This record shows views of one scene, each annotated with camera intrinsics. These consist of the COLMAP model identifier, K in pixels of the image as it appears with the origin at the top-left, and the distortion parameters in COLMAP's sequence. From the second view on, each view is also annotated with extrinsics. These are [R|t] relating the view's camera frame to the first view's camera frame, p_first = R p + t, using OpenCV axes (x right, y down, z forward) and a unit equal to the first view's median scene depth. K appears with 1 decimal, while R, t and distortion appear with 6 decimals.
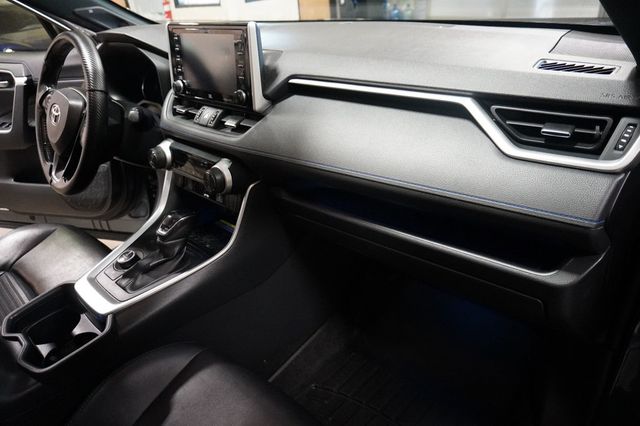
lens RADIAL K [[429.6, 0, 320.0], [0, 429.6, 215.7], [0, 0, 1]] dist [-0.061459, 0.020760]
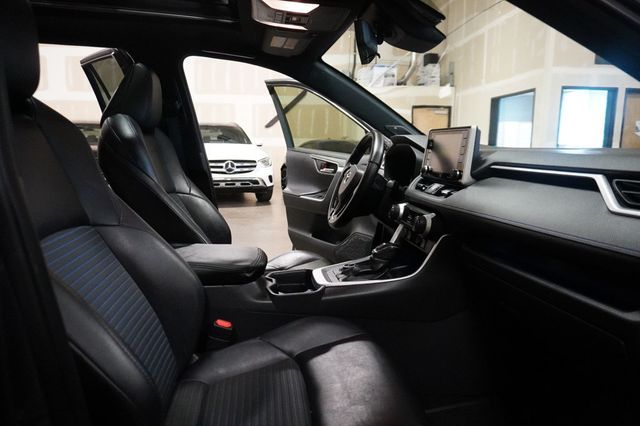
lens RADIAL K [[429.6, 0, 320.0], [0, 429.6, 215.7], [0, 0, 1]] dist [-0.061459, 0.020760]
pose [[0.766420, 0.194303, -0.612247, 0.359531], [-0.385803, 0.901323, -0.196909, 0.296057], [0.513572, 0.387122, 0.765755, -0.258607]]
